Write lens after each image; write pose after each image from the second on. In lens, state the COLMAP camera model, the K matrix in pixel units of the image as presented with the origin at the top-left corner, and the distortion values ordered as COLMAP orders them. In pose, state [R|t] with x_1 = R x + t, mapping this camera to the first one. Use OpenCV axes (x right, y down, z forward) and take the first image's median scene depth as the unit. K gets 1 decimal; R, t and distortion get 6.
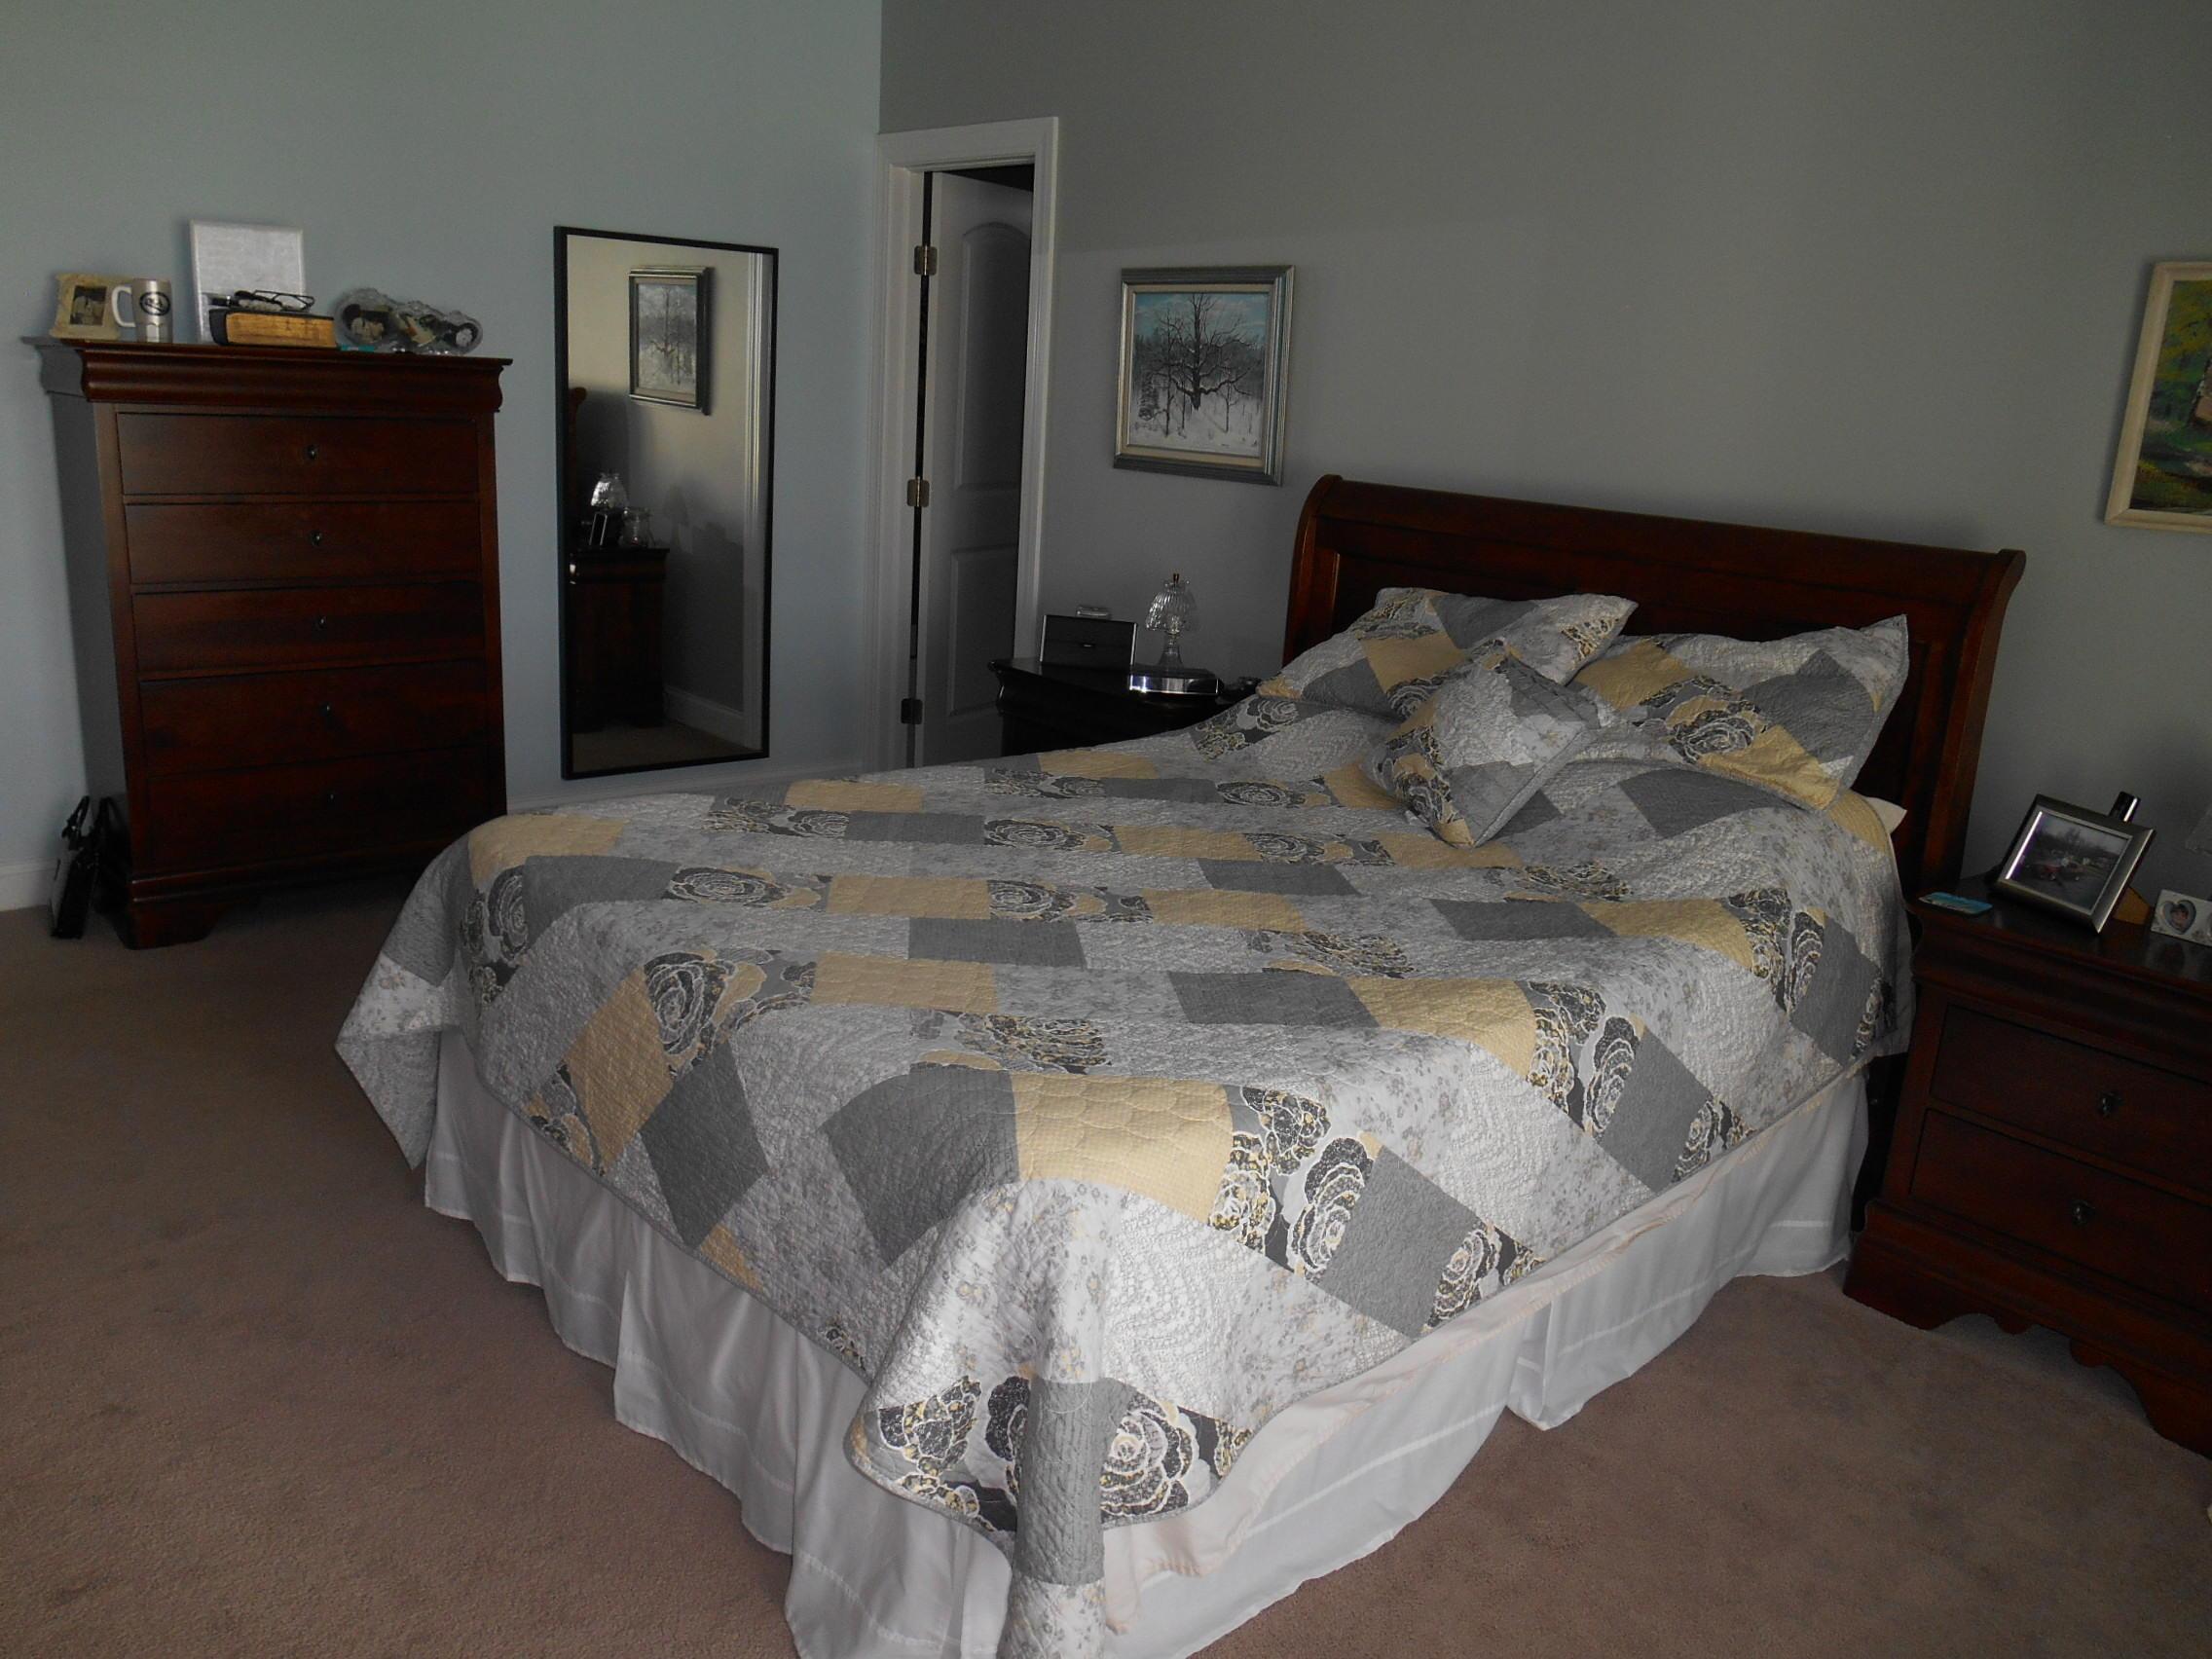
lens RADIAL K [[1730.6, 0, 1105.9], [0, 1730.6, 828.2], [0, 0, 1]] dist [-0.019953, 0.022808]
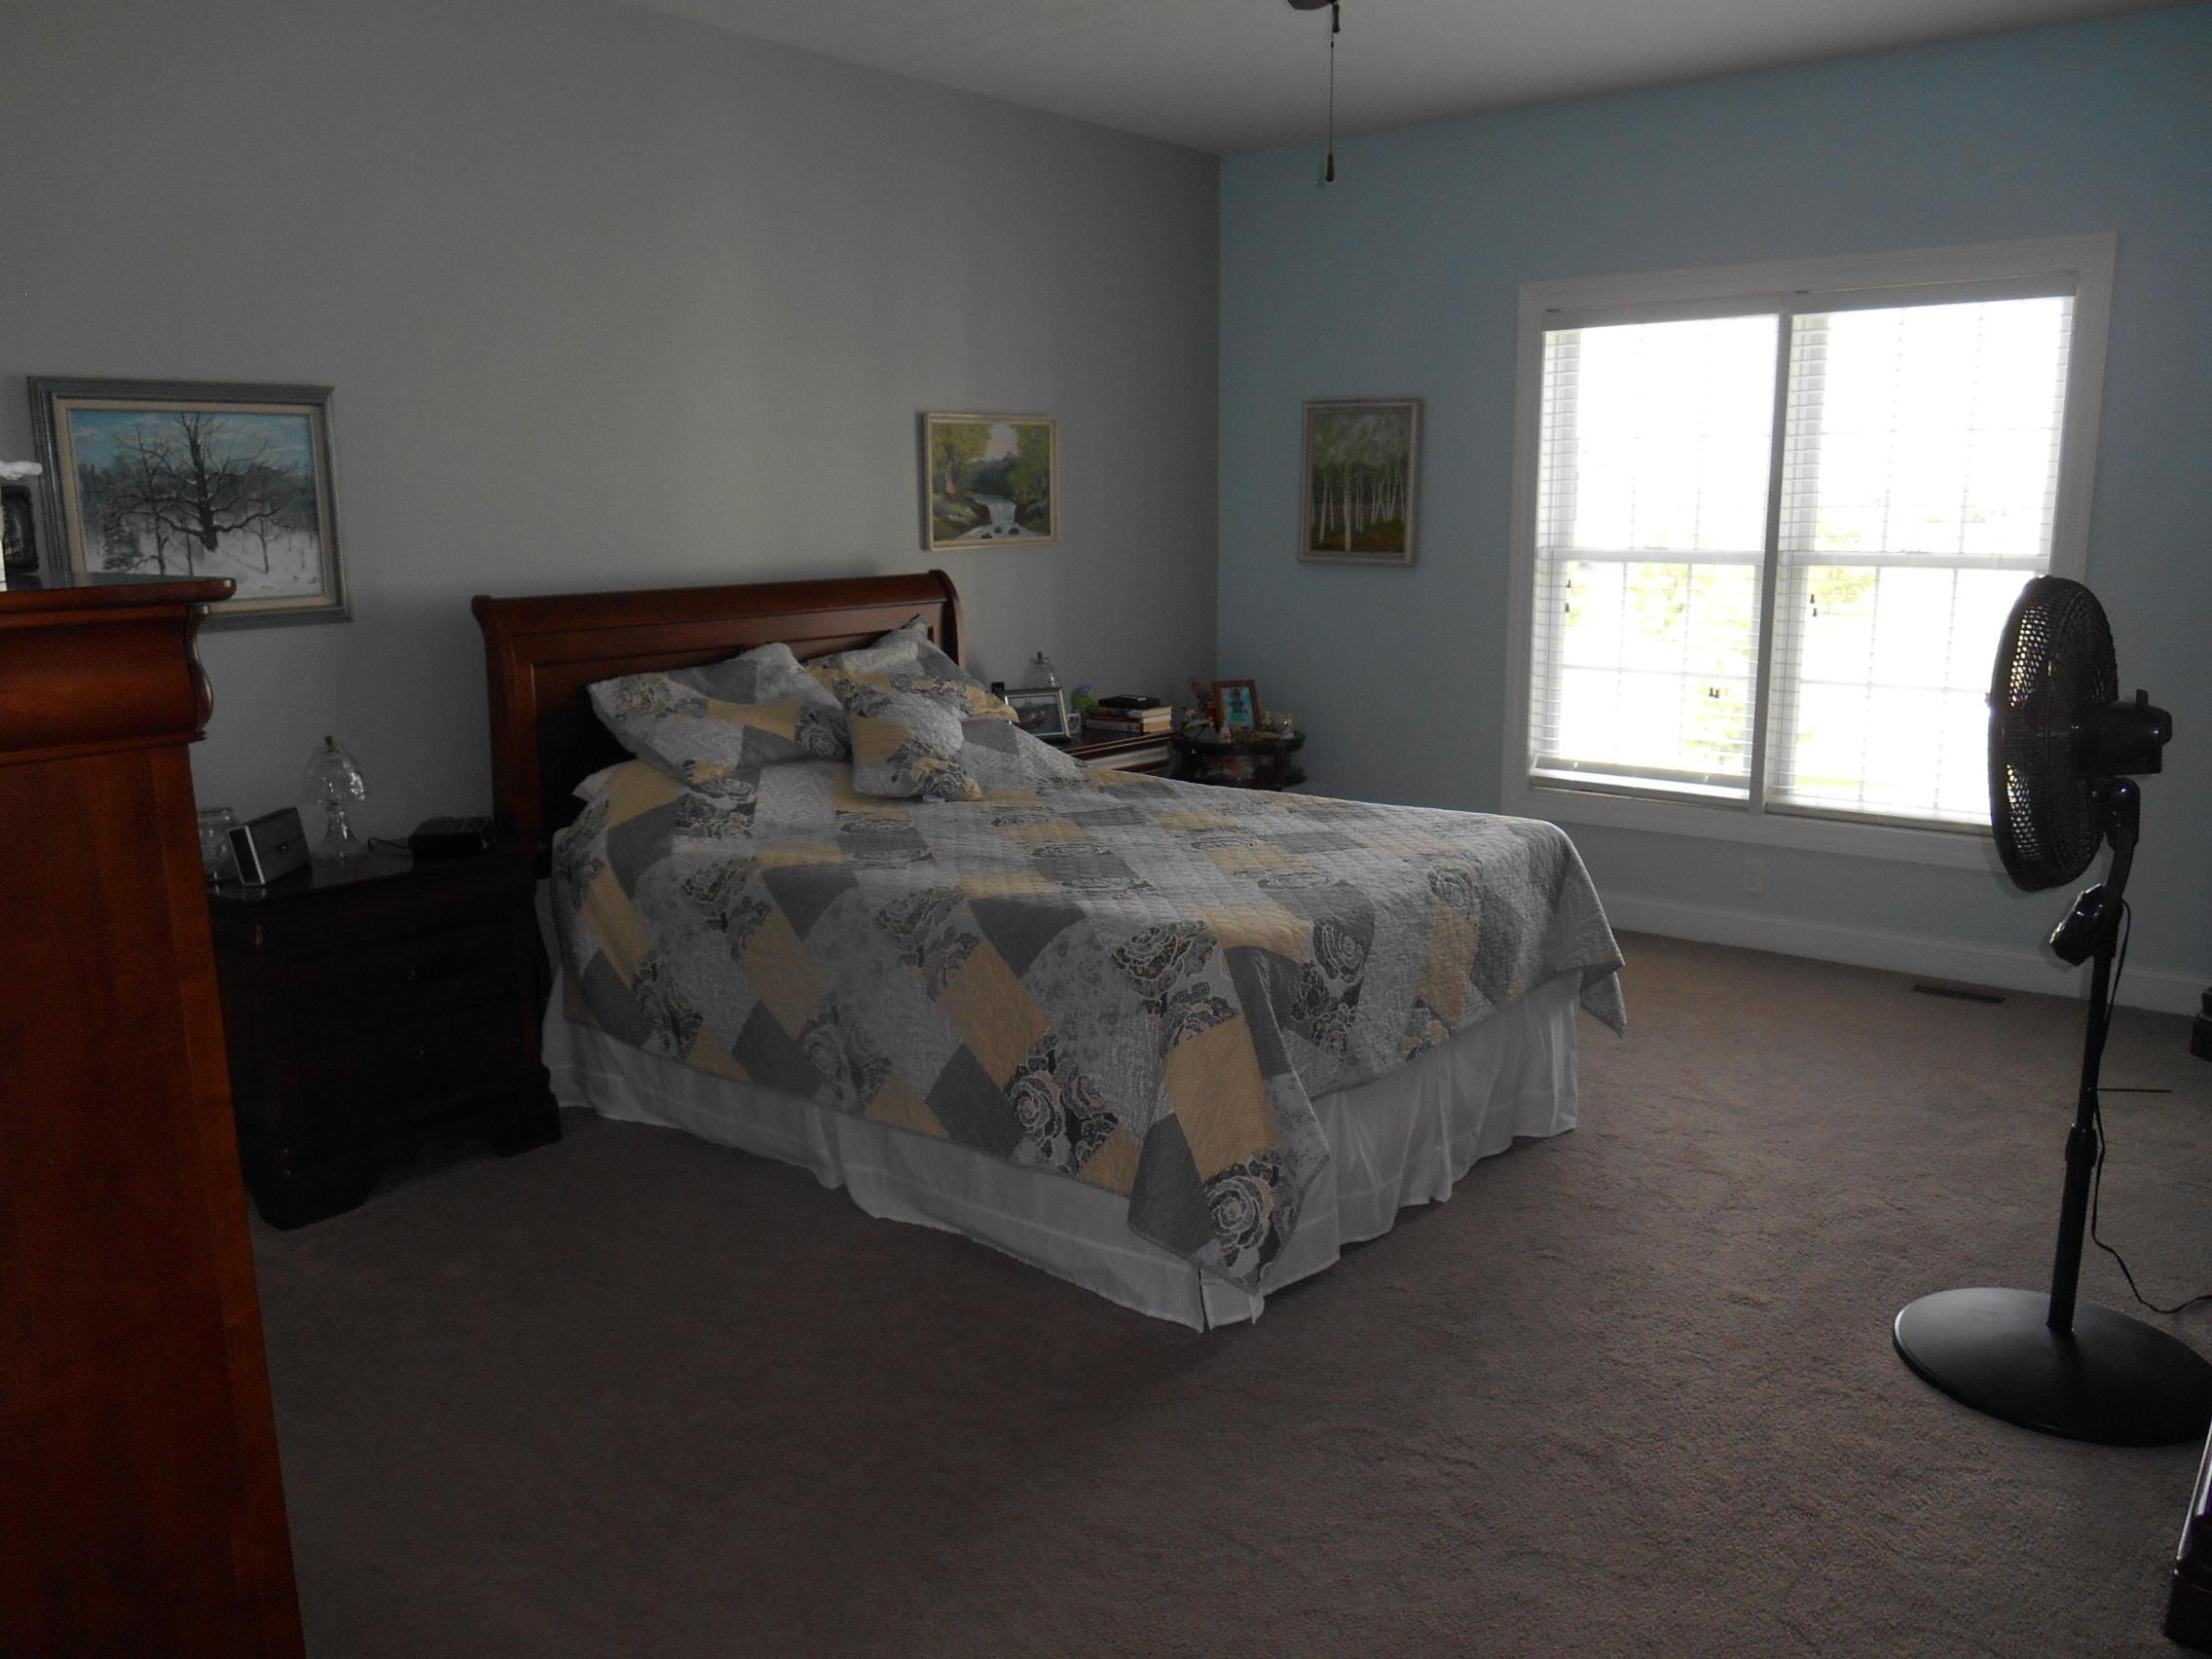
lens RADIAL K [[1730.6, 0, 1107.2], [0, 1730.6, 830.2], [0, 0, 1]] dist [-0.019953, 0.022808]
pose [[-0.184378, -0.238269, 0.953537, -0.871017], [0.252152, 0.926232, 0.280202, -0.249035], [-0.949960, 0.292099, -0.110697, 0.744940]]
